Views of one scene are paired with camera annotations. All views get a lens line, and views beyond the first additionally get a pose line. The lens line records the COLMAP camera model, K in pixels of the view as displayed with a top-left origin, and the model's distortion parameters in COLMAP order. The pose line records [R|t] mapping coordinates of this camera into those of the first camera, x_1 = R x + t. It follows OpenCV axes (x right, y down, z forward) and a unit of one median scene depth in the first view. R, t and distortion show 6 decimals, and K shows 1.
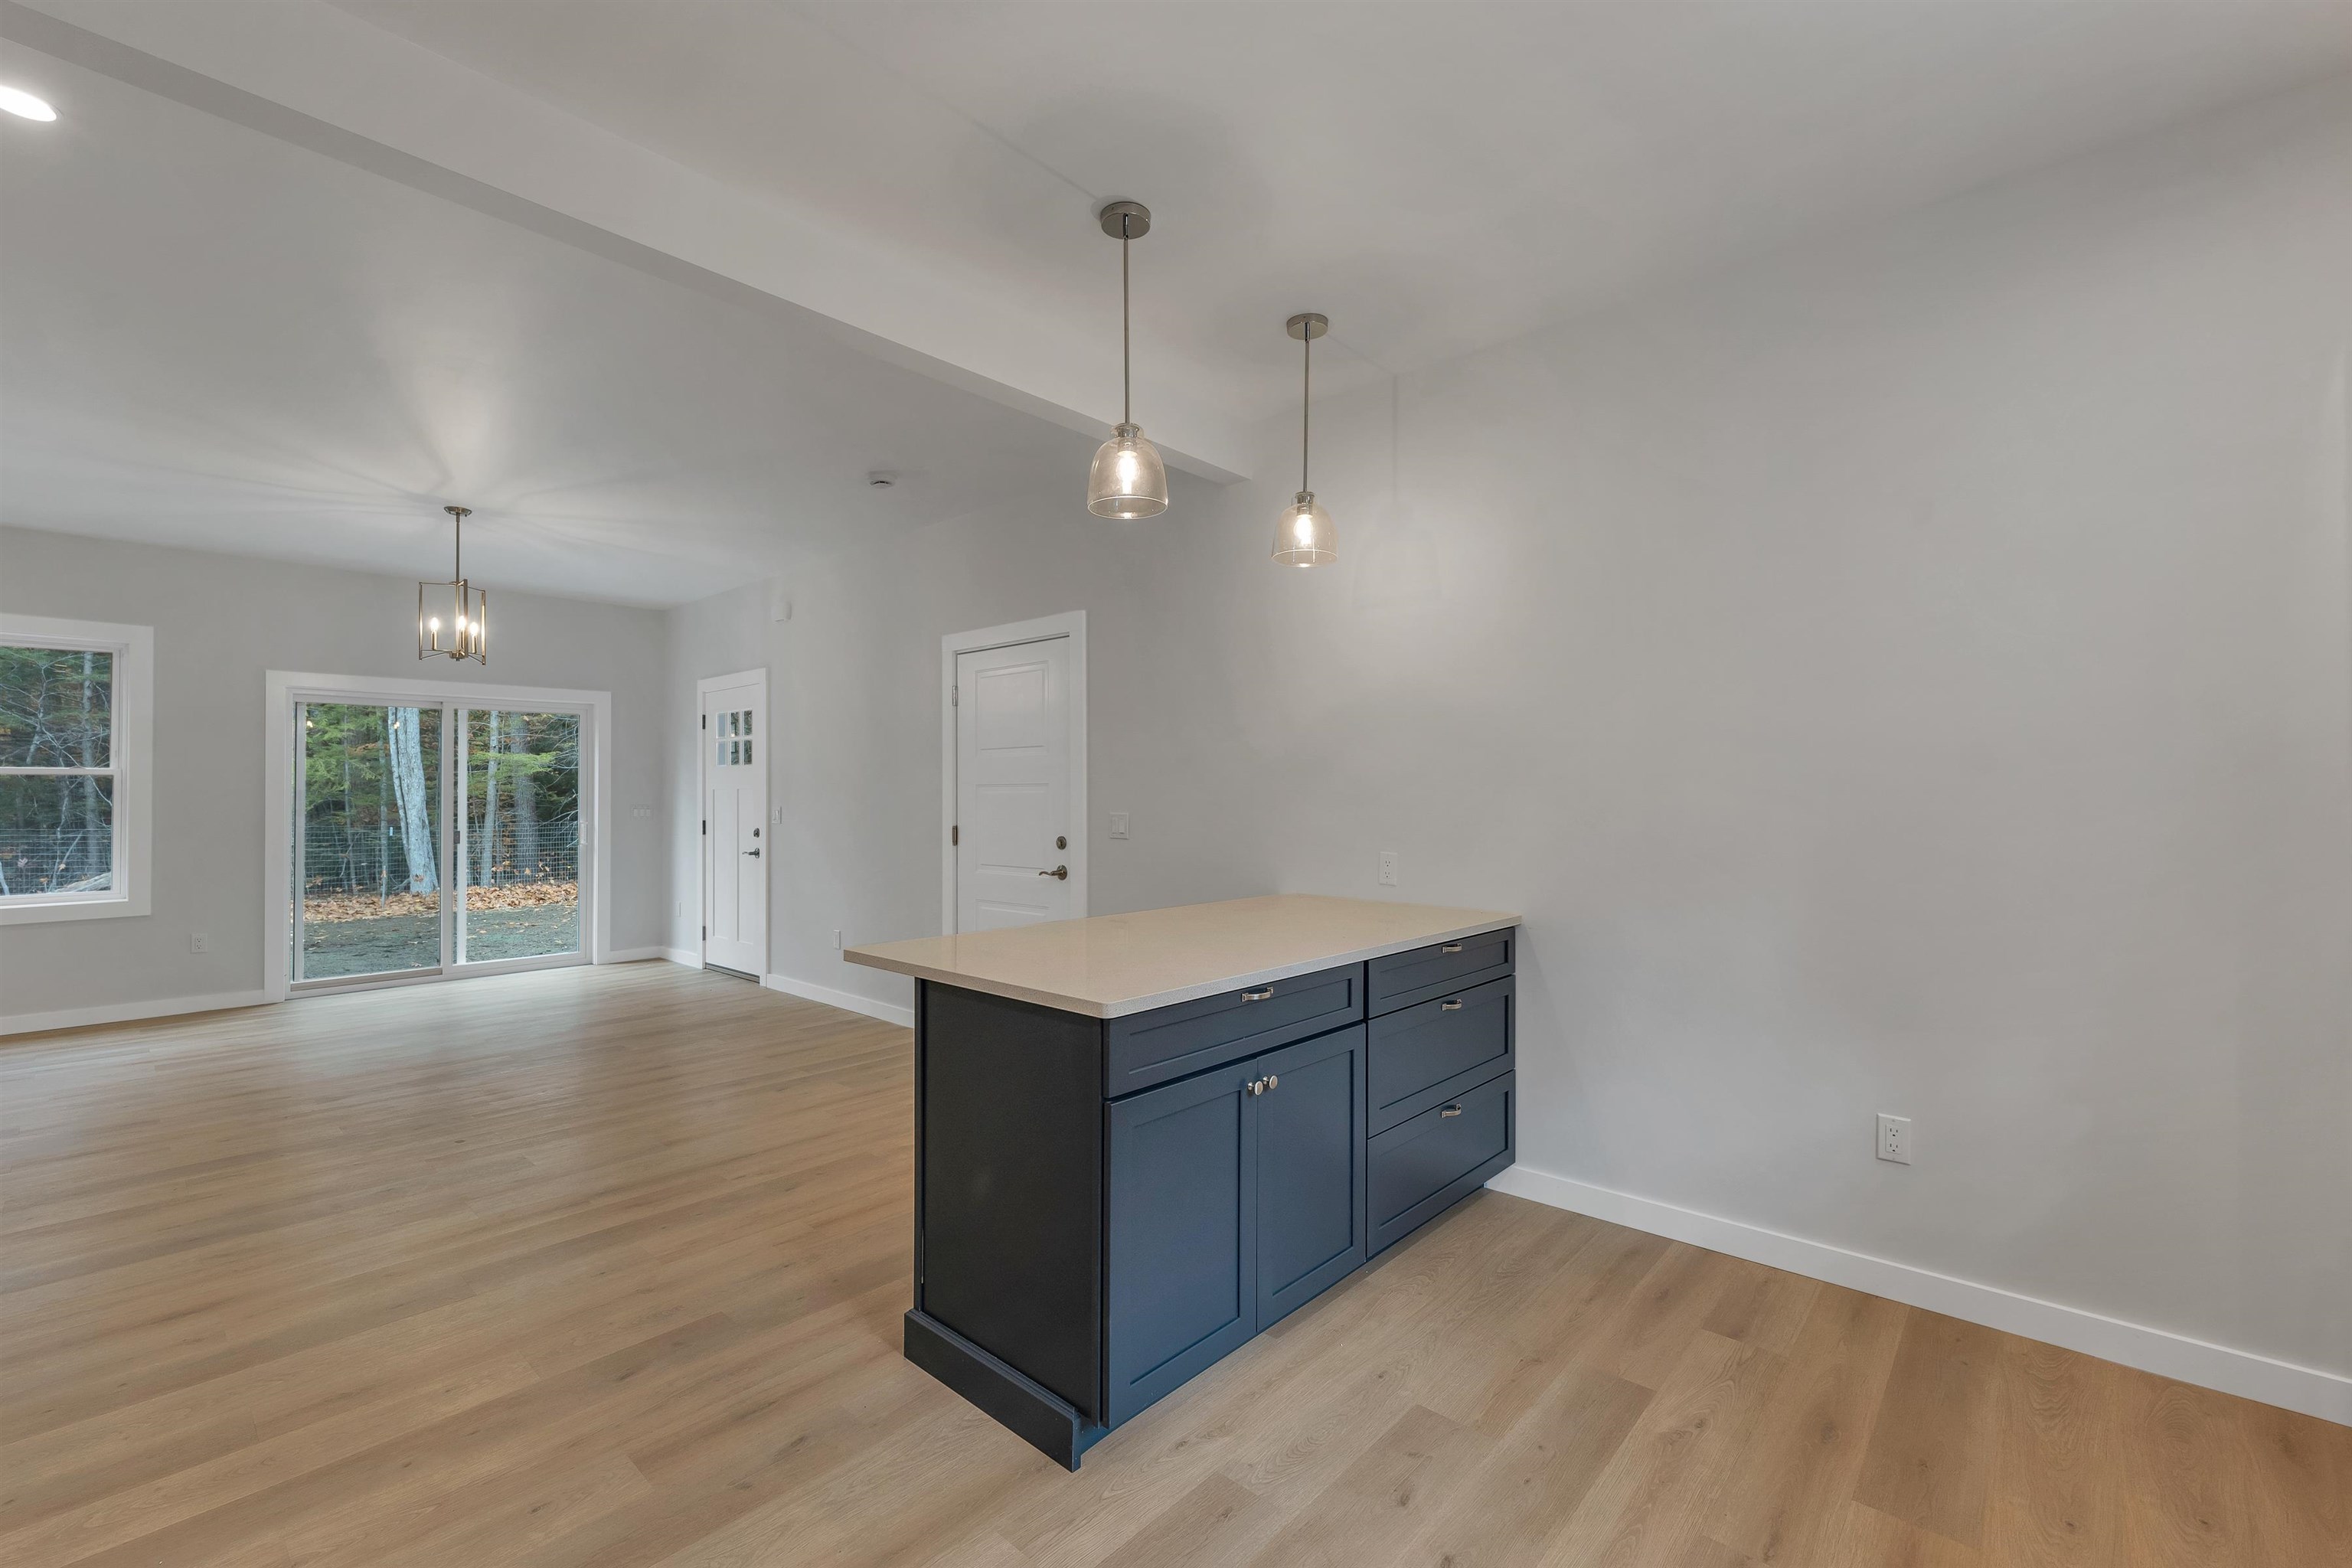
lens RADIAL K [[993.7, 0, 1164.7], [0, 993.7, 783.4], [0, 0, 1]] dist [0.001224, 0.000232]
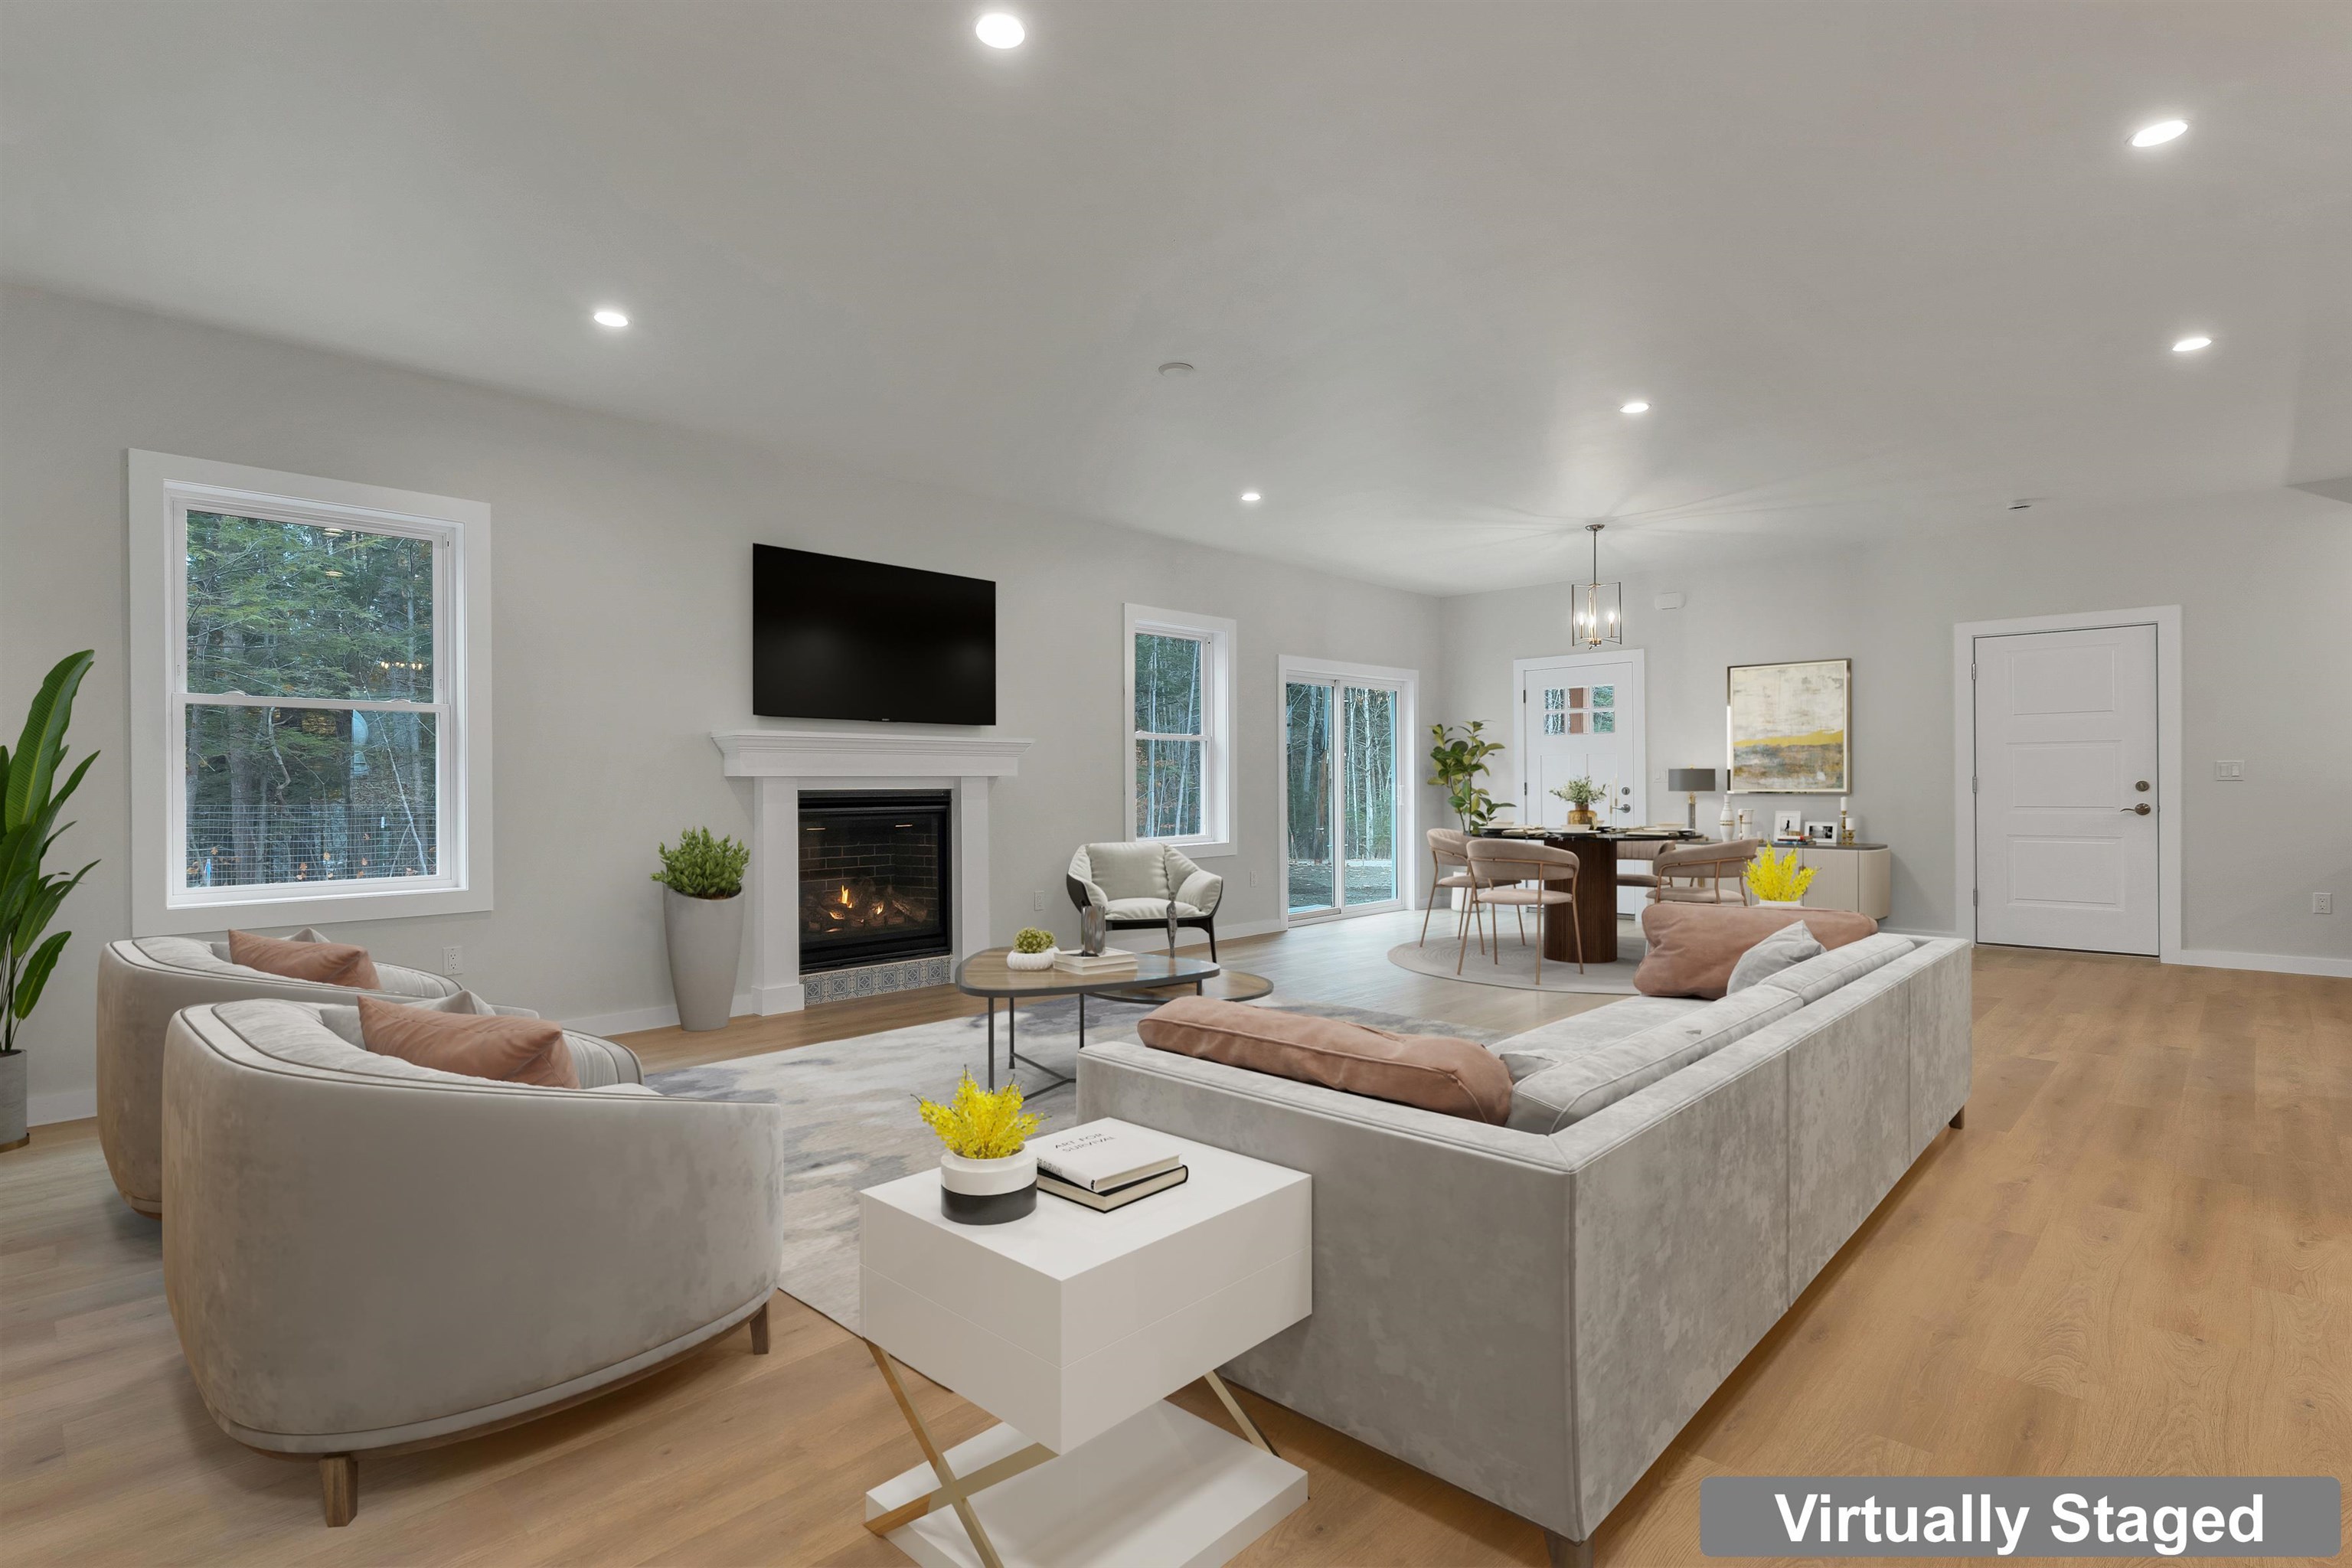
lens RADIAL K [[1127.6, 0, 1139.7], [0, 1127.6, 785.2], [0, 0, 1]] dist [-0.013479, -0.000094]
pose [[0.999345, -0.003379, -0.036037, -1.070194], [0.003793, 0.999928, 0.011413, 0.029488], [0.035995, -0.011543, 0.999285, -0.385417]]
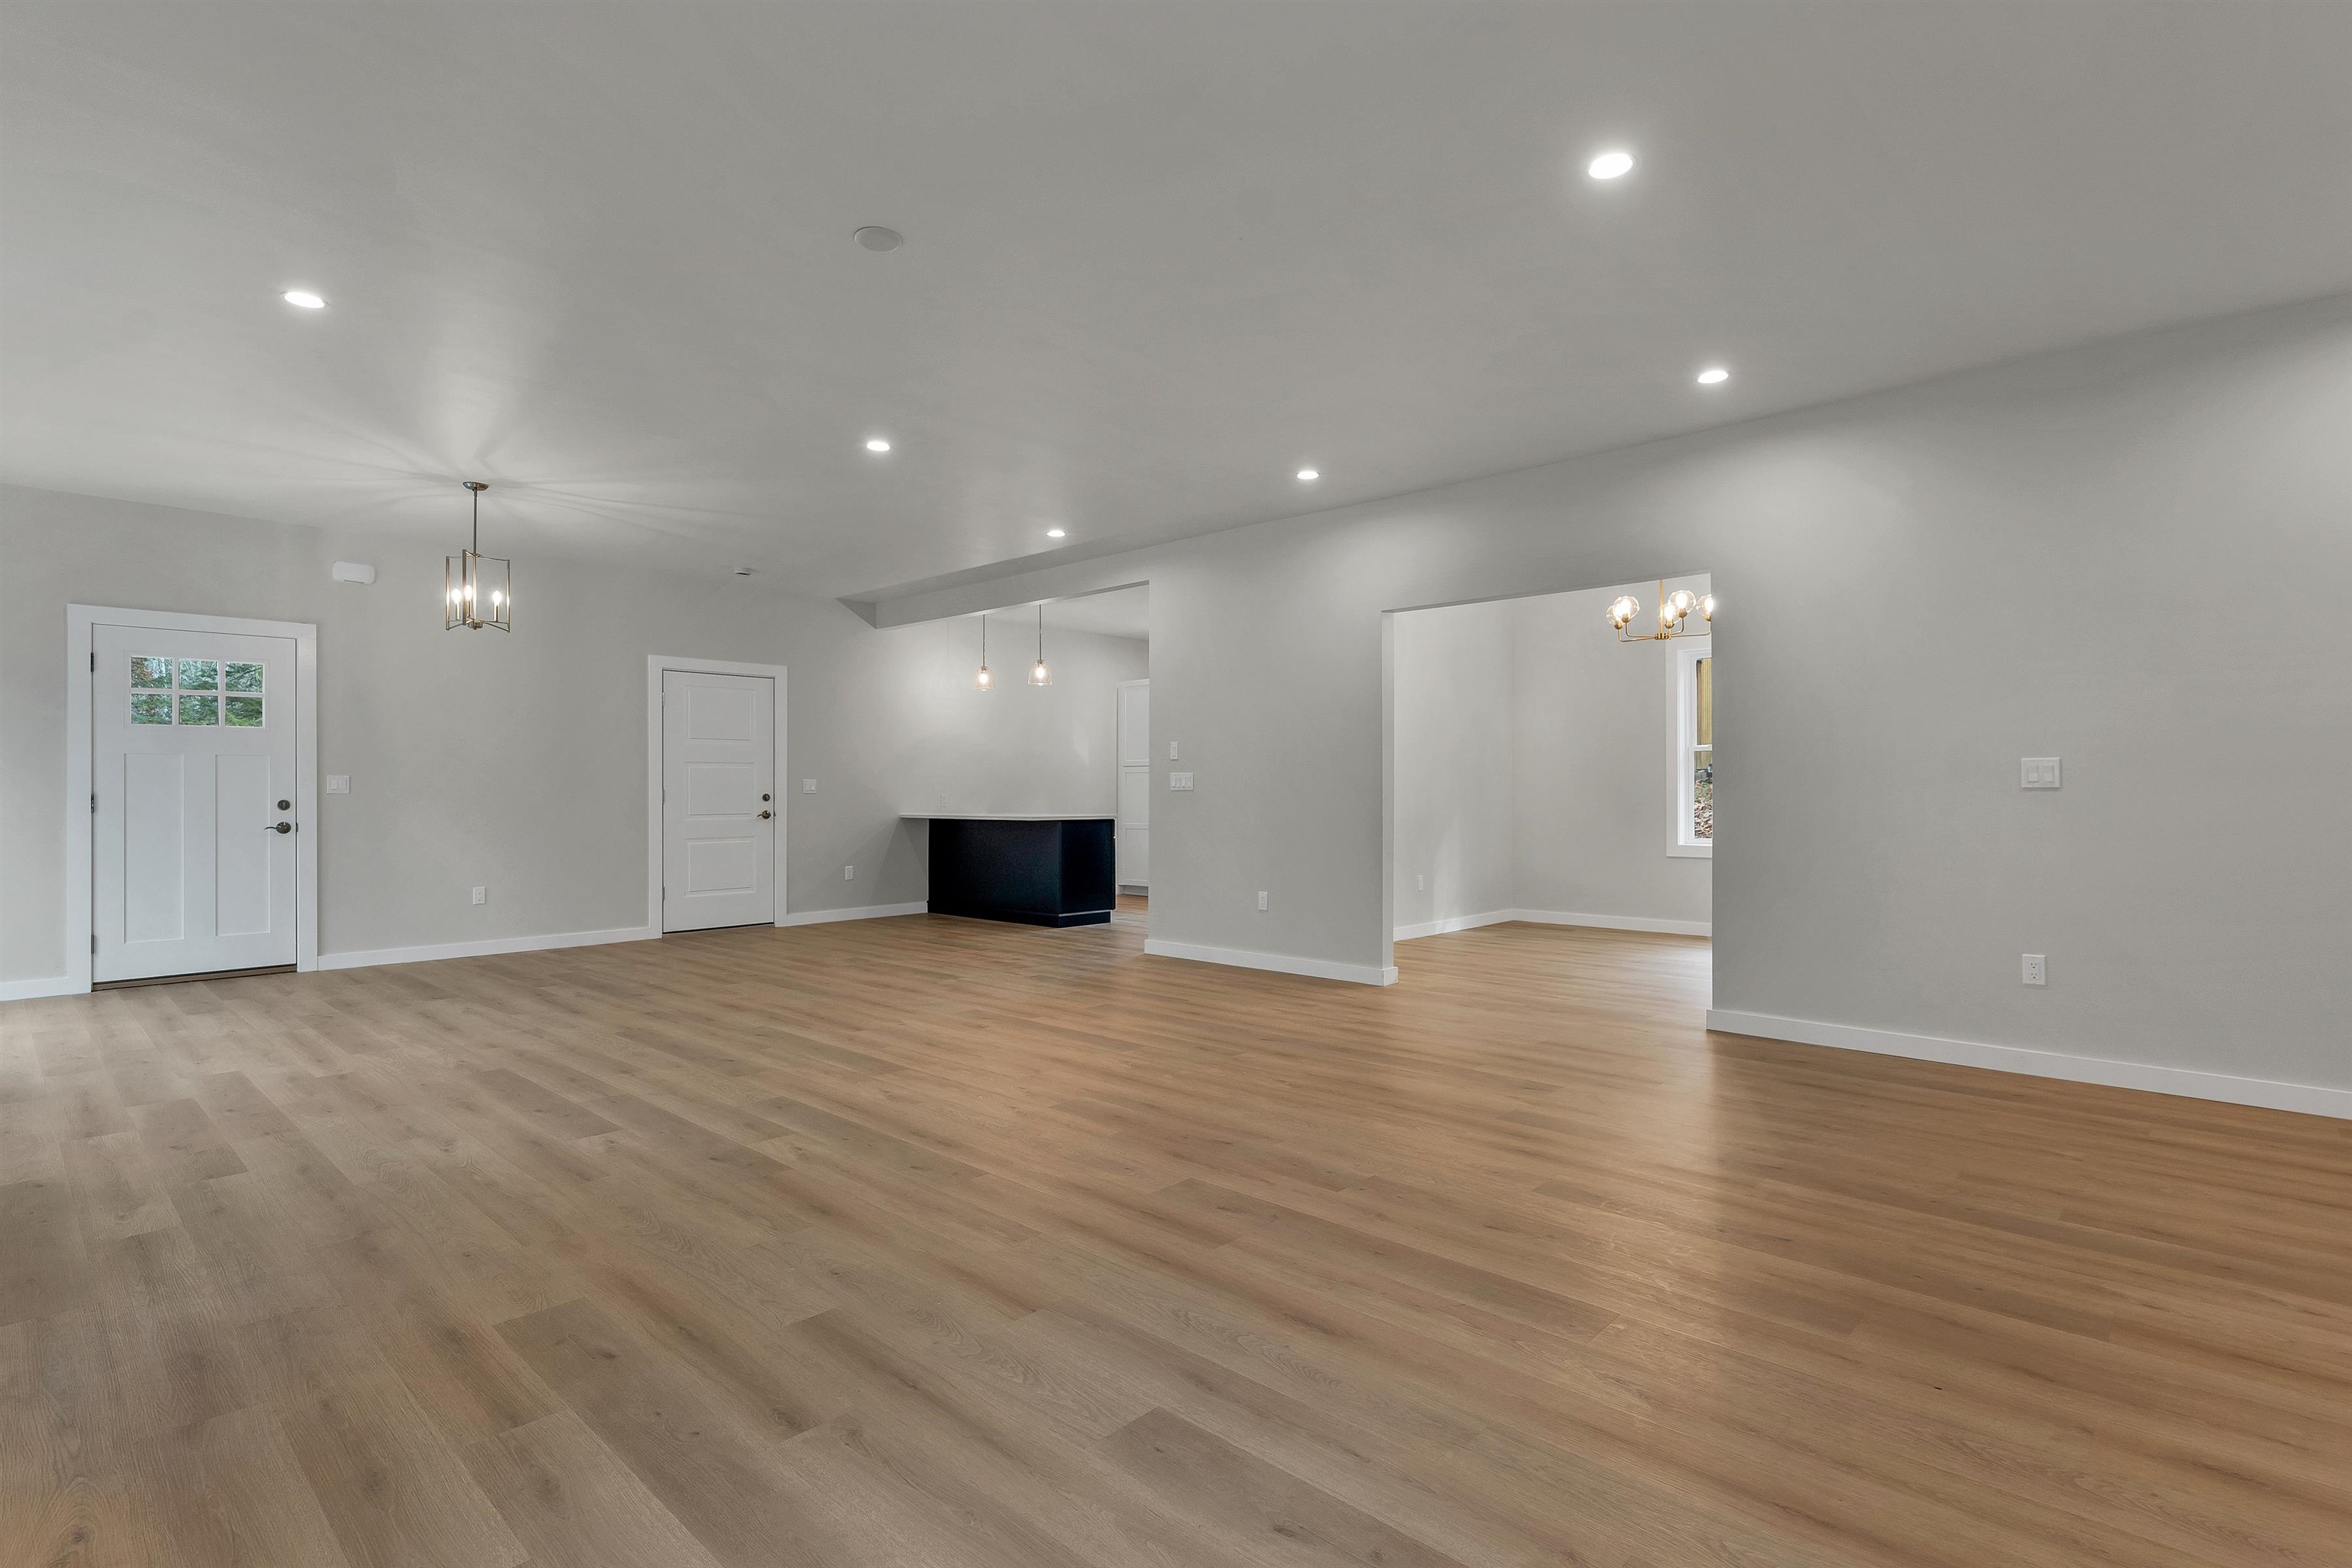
lens RADIAL K [[1130.0, 0, 1176.0], [0, 1130.0, 784.0], [0, 0, 1]] dist [0.003032, 0.000357]
pose [[0.006998, 0.008822, 0.999937, -1.639459], [-0.008922, 0.999922, -0.008759, 0.037591], [-0.999936, -0.008860, 0.007077, 0.218585]]
